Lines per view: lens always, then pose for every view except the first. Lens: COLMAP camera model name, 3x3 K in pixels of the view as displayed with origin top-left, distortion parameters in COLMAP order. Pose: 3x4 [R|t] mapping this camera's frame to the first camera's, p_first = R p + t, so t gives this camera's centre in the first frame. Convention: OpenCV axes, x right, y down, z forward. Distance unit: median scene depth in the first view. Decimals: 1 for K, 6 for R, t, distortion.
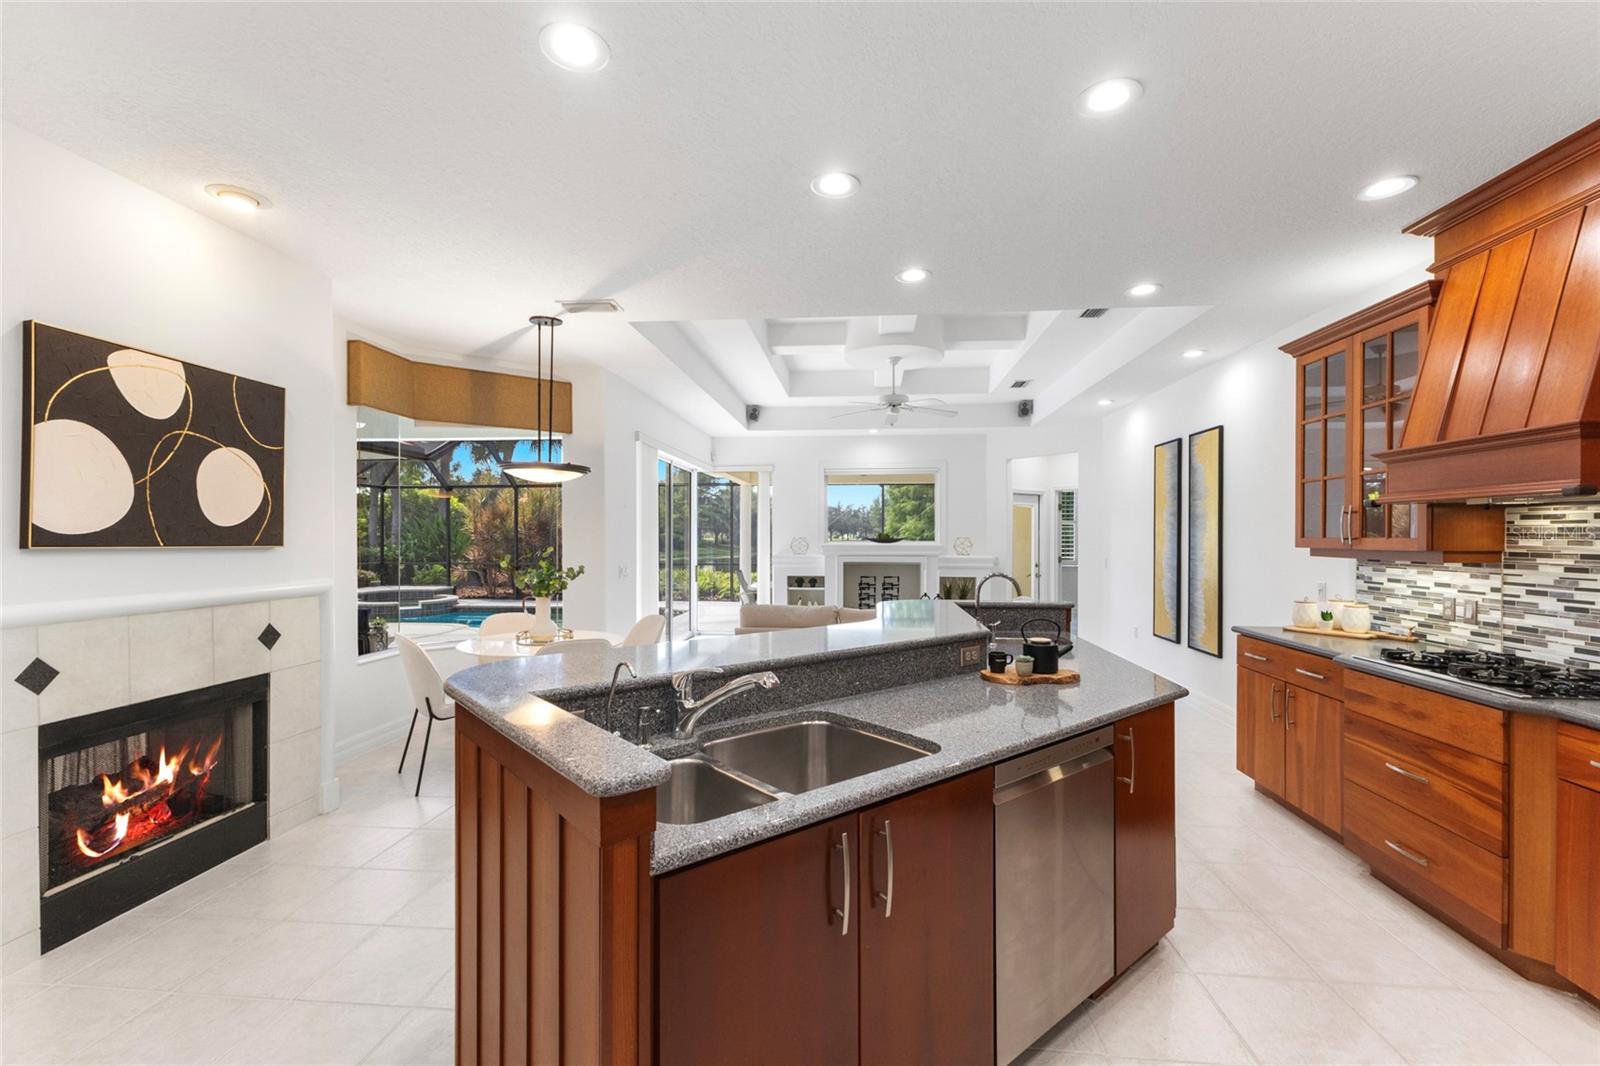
lens RADIAL K [[696.6, 0, 795.2], [0, 696.6, 535.7], [0, 0, 1]] dist [0.013783, -0.003263]
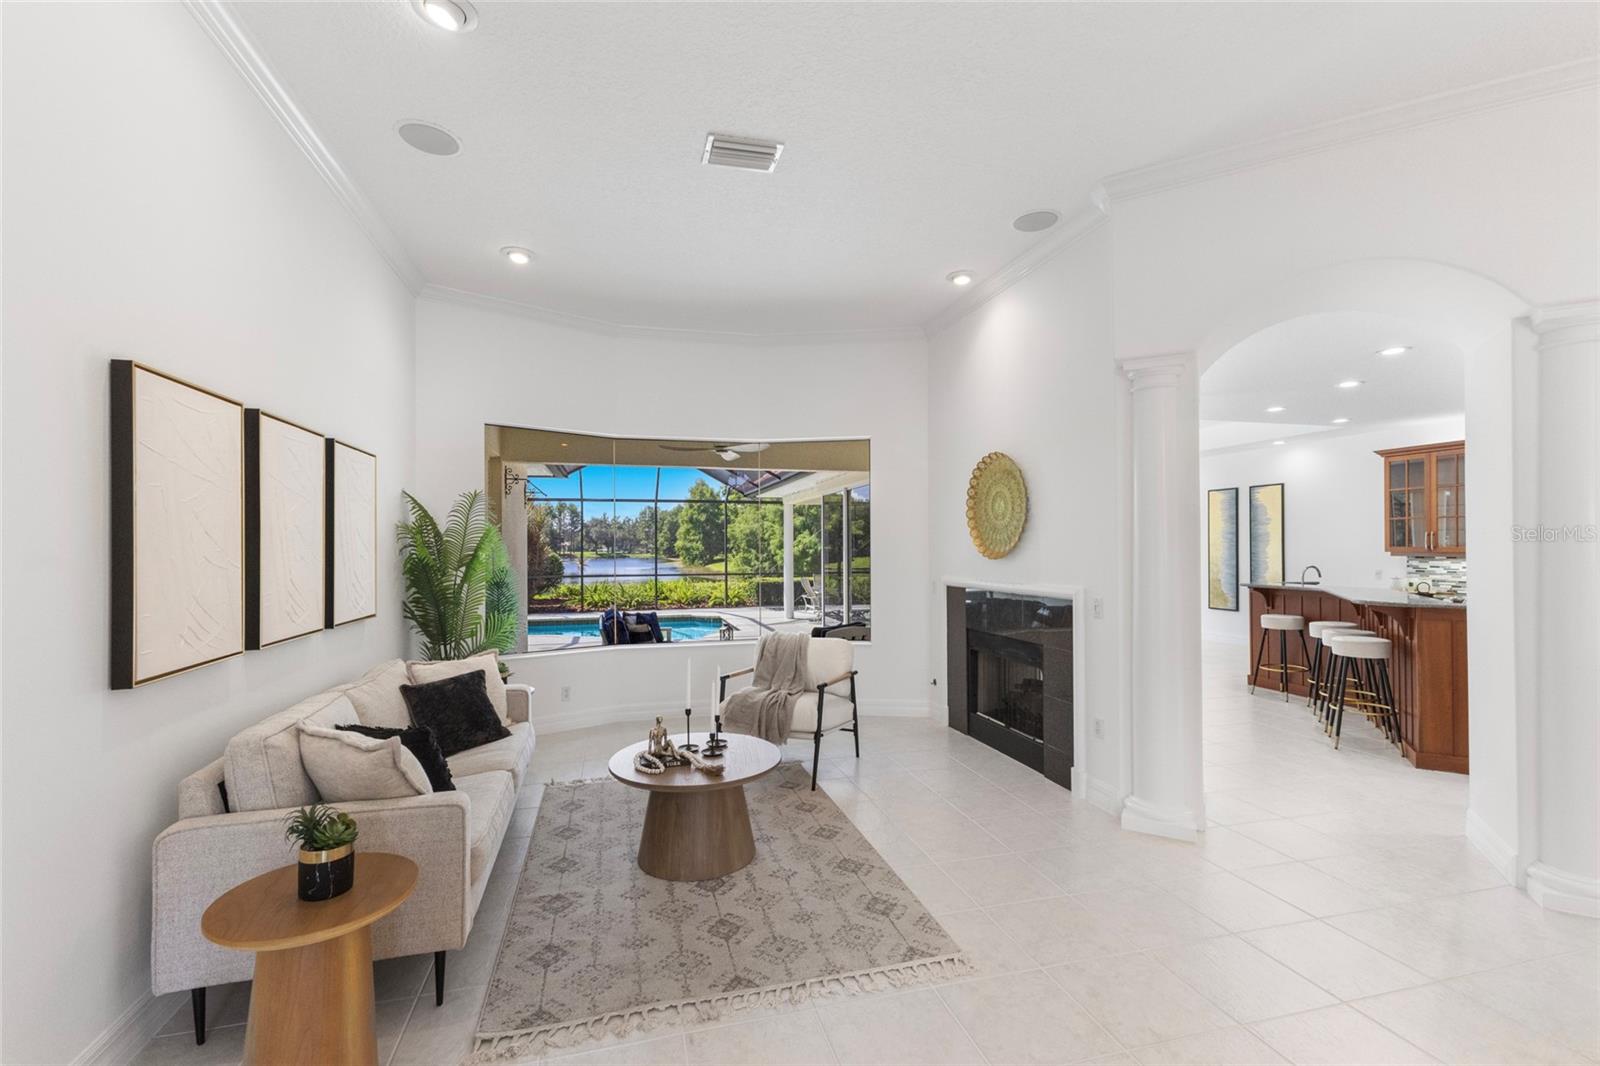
lens RADIAL K [[696.6, 0, 791.4], [0, 696.6, 535.7], [0, 0, 1]] dist [0.013783, -0.003263]
pose [[0.936974, -0.002815, 0.349387, -1.833051], [0.008831, 0.999839, -0.015627, -0.015049], [-0.349287, 0.017728, 0.936848, -0.338987]]
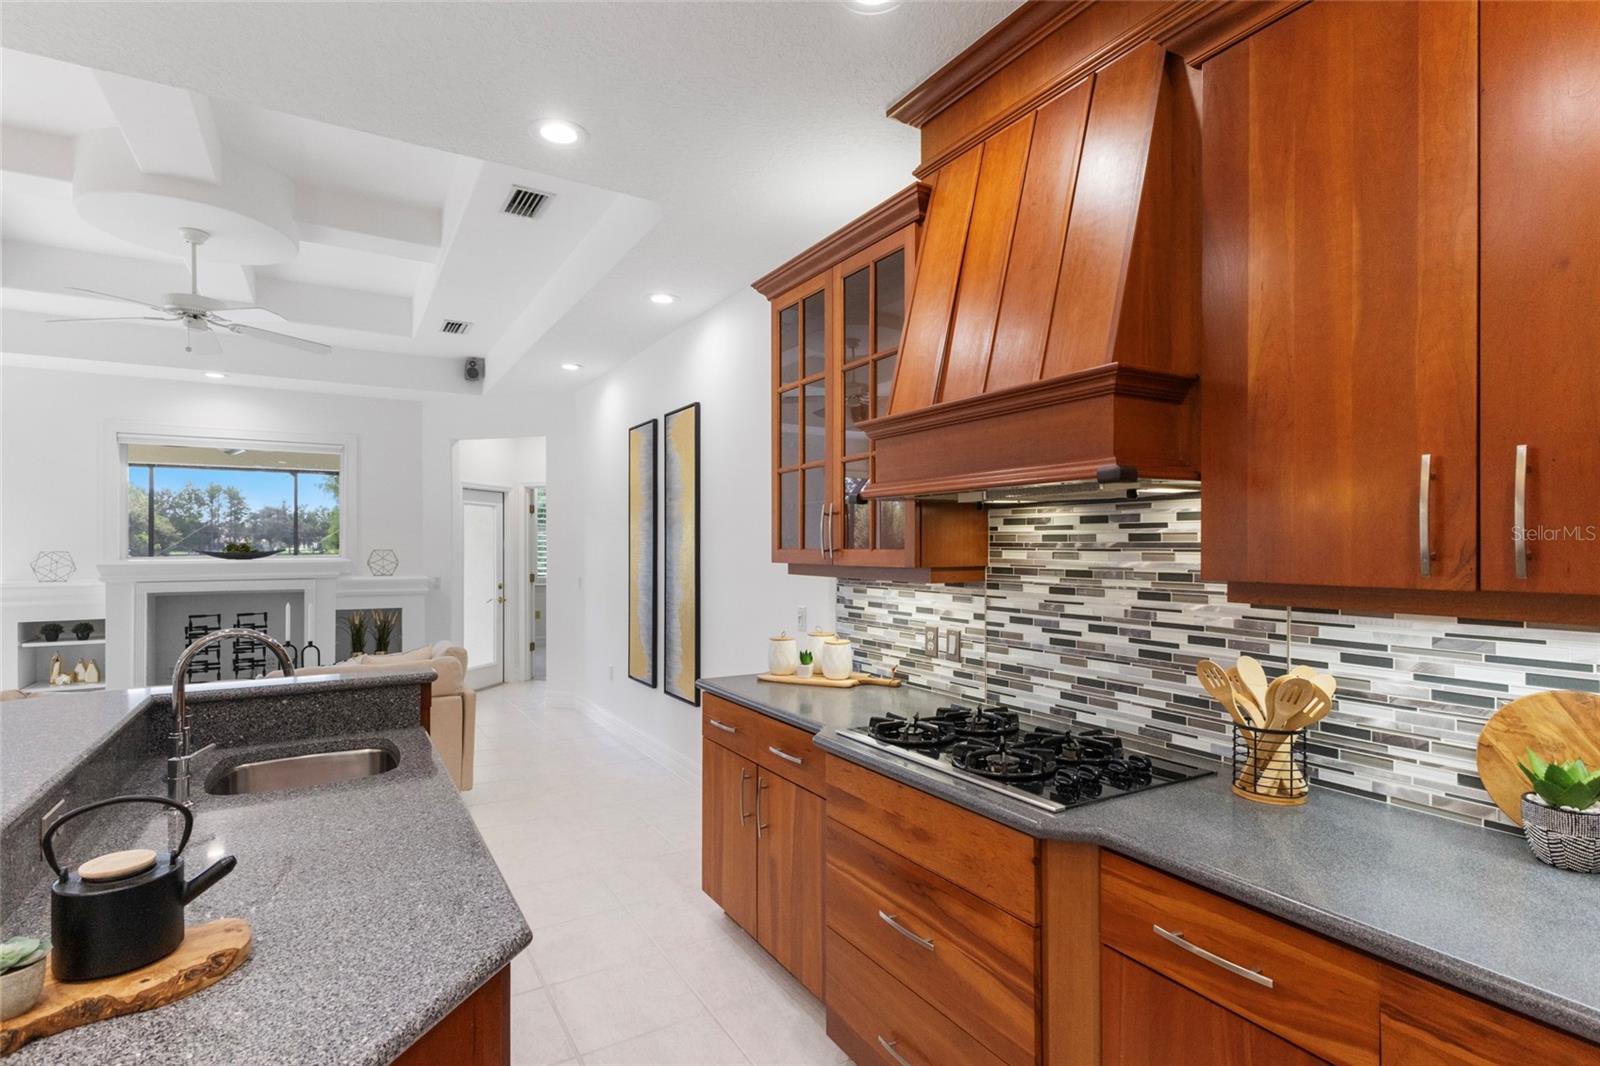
lens RADIAL K [[792.8, 0, 790.0], [0, 792.8, 540.4], [0, 0, 1]] dist [0.022347, -0.000023]
pose [[0.811220, 0.001279, 0.584740, 0.288601], [0.003023, 0.999975, -0.006380, -0.001038], [-0.584733, 0.006943, 0.811196, 0.374749]]
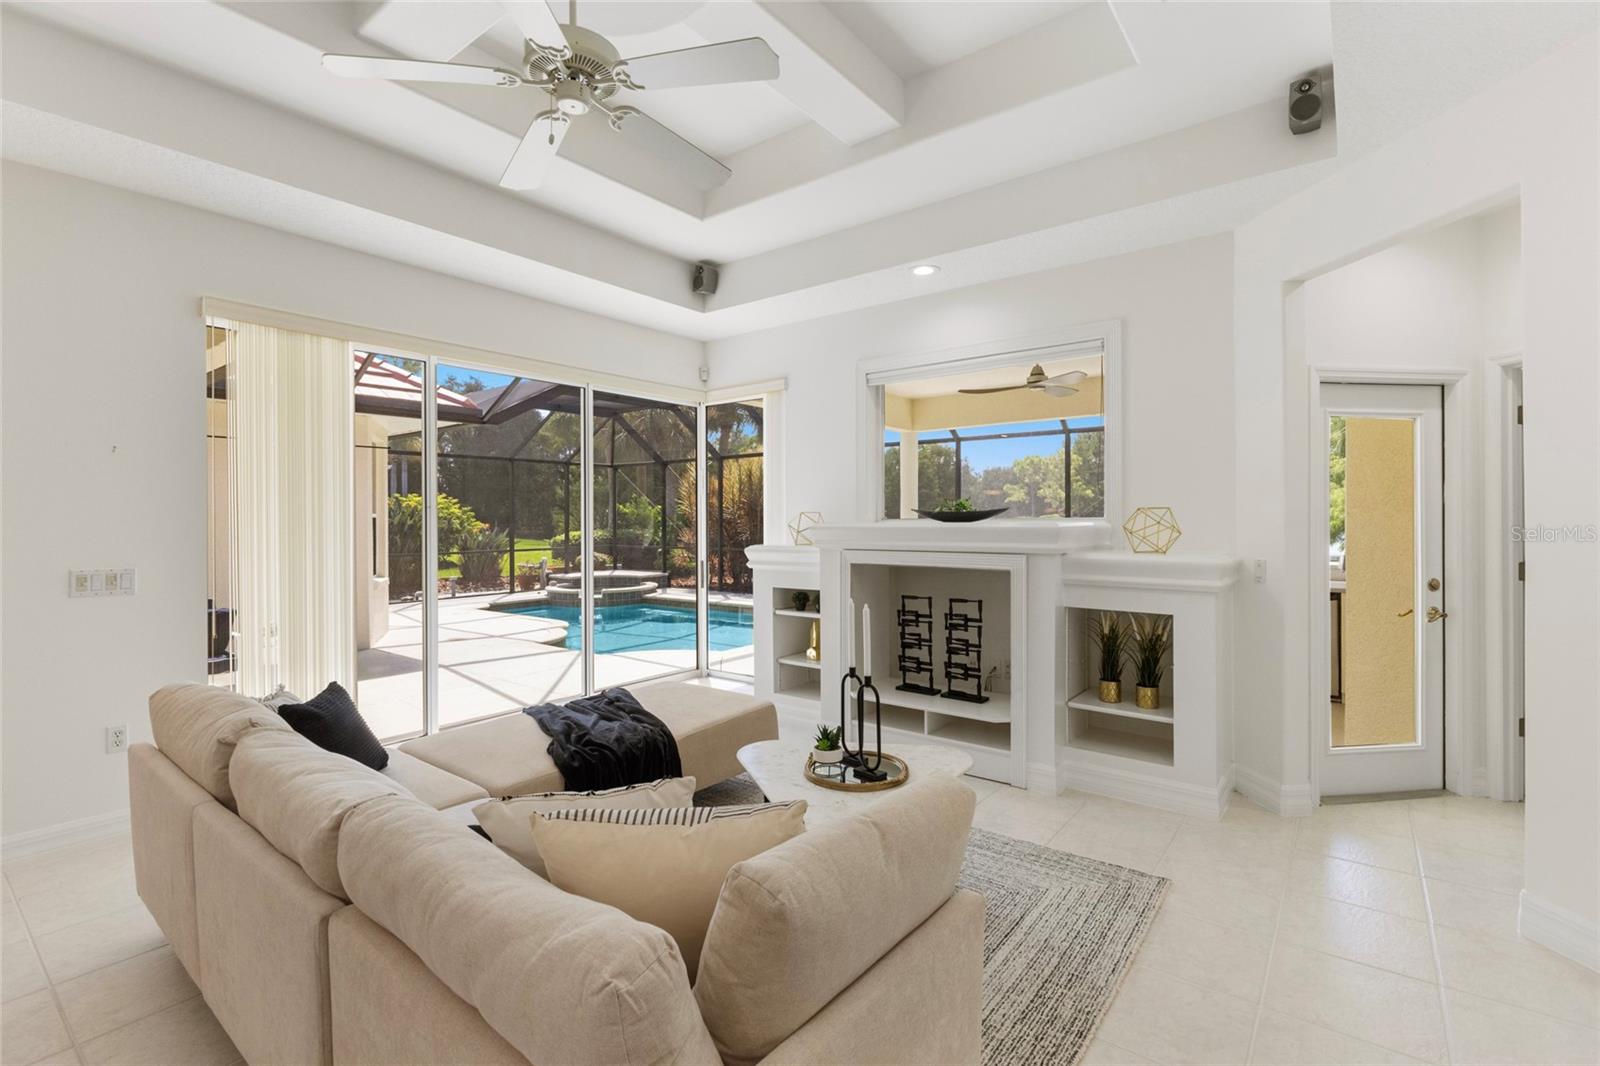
lens RADIAL K [[746.2, 0, 794.6], [0, 746.2, 521.9], [0, 0, 1]] dist [-0.002458, 0.001859]
pose [[0.846853, -0.000637, -0.531827, 0.776744], [0.002302, 0.999994, 0.002468, 0.023291], [0.531822, -0.003314, 0.846849, 1.457329]]
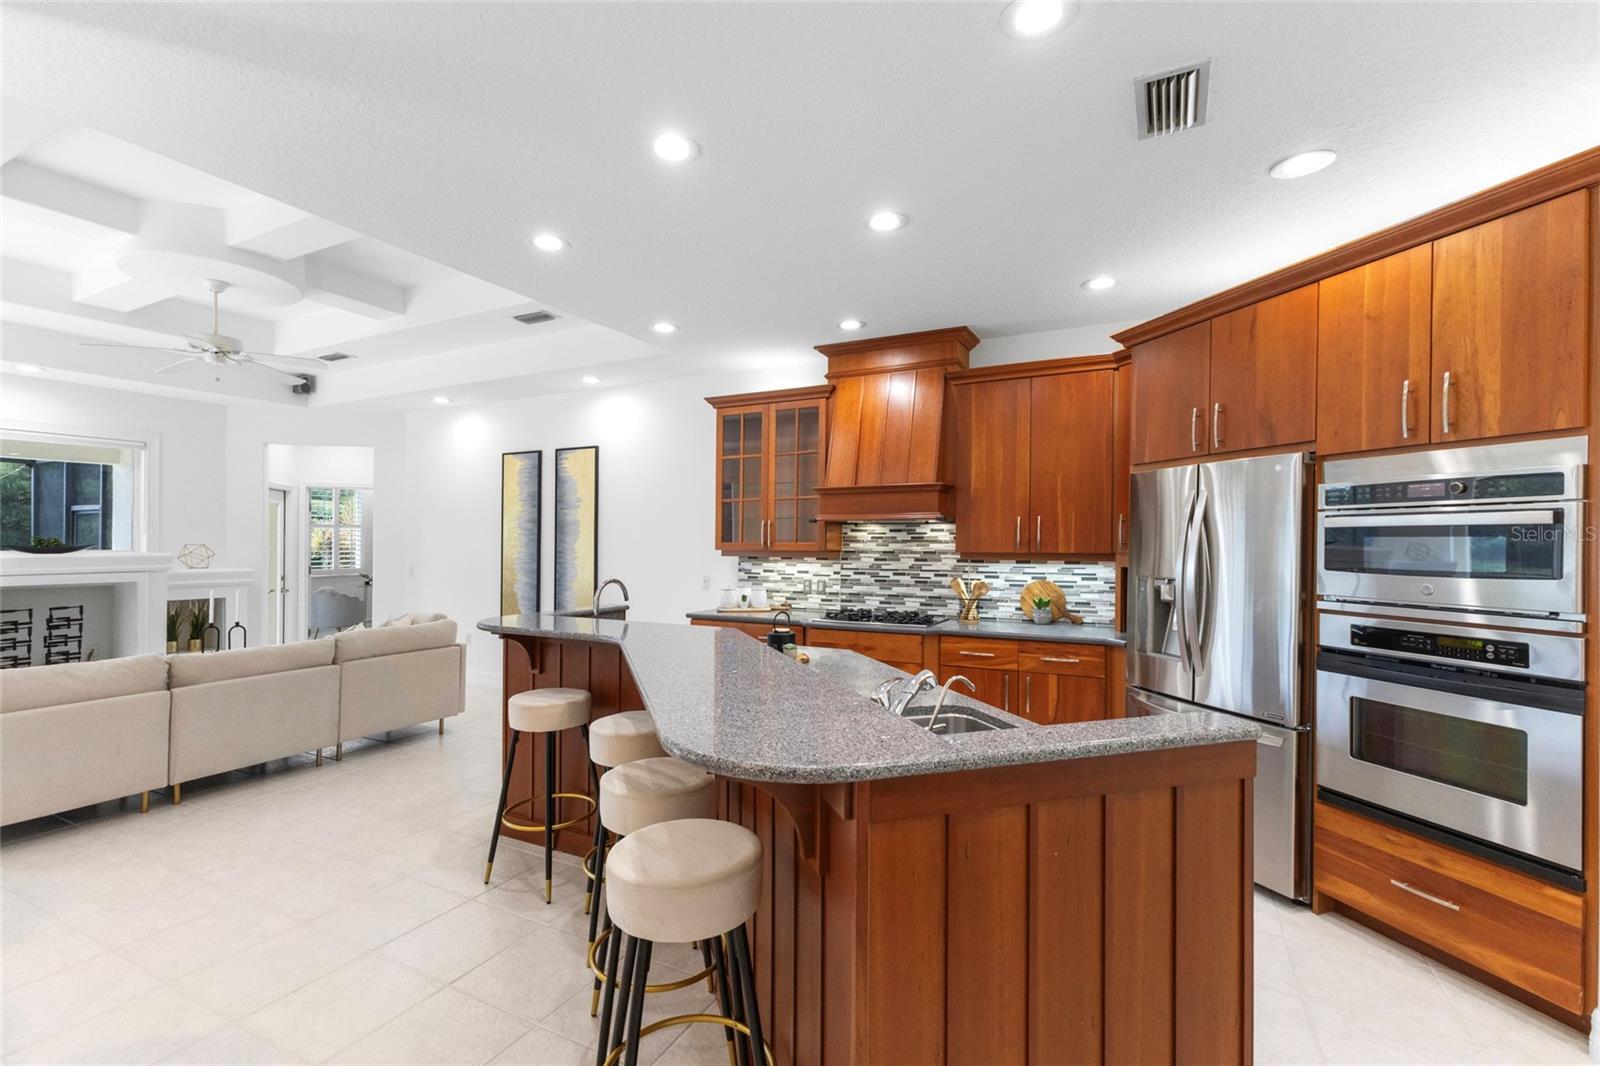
lens RADIAL K [[696.6, 0, 794.8], [0, 696.6, 543.7], [0, 0, 1]] dist [0.013783, -0.003263]
pose [[0.369391, -0.006285, 0.929253, -0.547060], [0.001126, 0.999979, 0.006315, -0.004136], [-0.929273, -0.001287, 0.369390, 0.421651]]
